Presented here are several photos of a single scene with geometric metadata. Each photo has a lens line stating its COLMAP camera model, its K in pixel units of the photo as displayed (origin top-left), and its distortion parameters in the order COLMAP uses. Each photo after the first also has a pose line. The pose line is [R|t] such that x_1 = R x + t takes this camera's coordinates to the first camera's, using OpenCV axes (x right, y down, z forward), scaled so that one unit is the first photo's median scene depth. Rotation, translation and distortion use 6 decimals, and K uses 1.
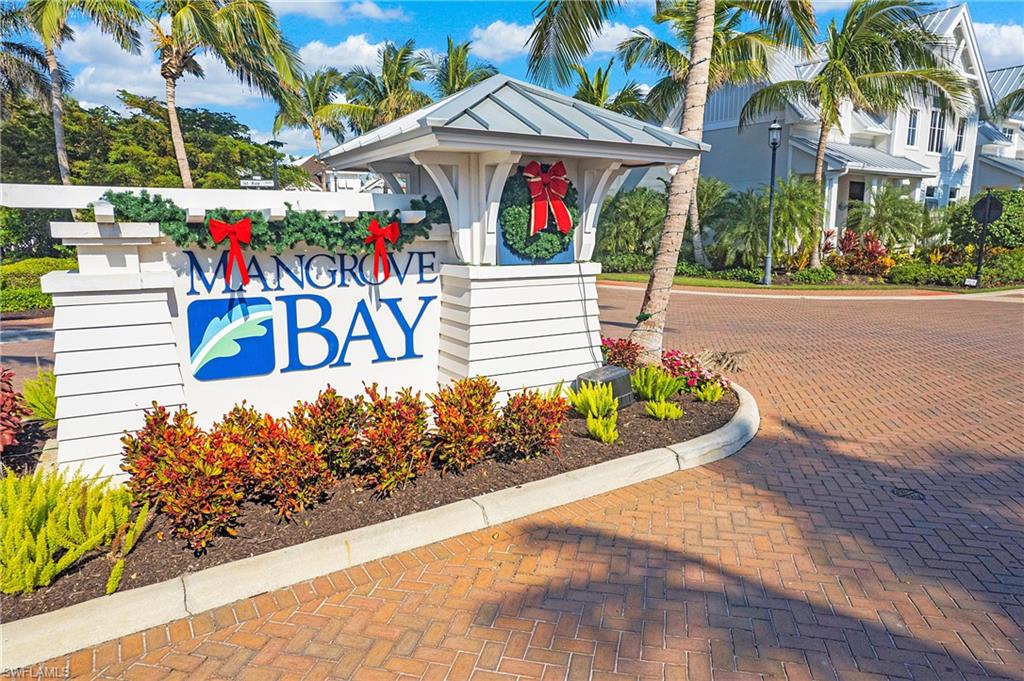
lens RADIAL K [[644.2, 0, 512.0], [0, 644.2, 340.5], [0, 0, 1]] dist [-0.032072, 0.002742]
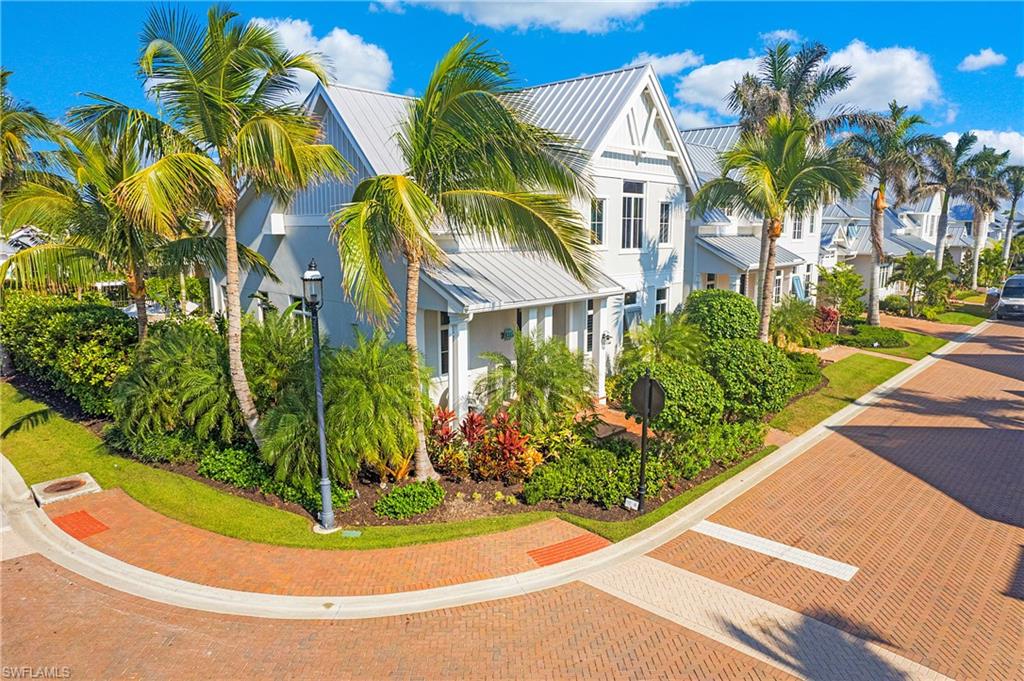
lens RADIAL K [[644.2, 0, 512.0], [0, 644.2, 340.5], [0, 0, 1]] dist [-0.032072, 0.002742]
pose [[0.964667, -0.053885, 0.257904, 0.310665], [0.057111, 0.998355, -0.005026, -0.186376], [-0.257209, 0.019577, 0.966158, 0.271850]]
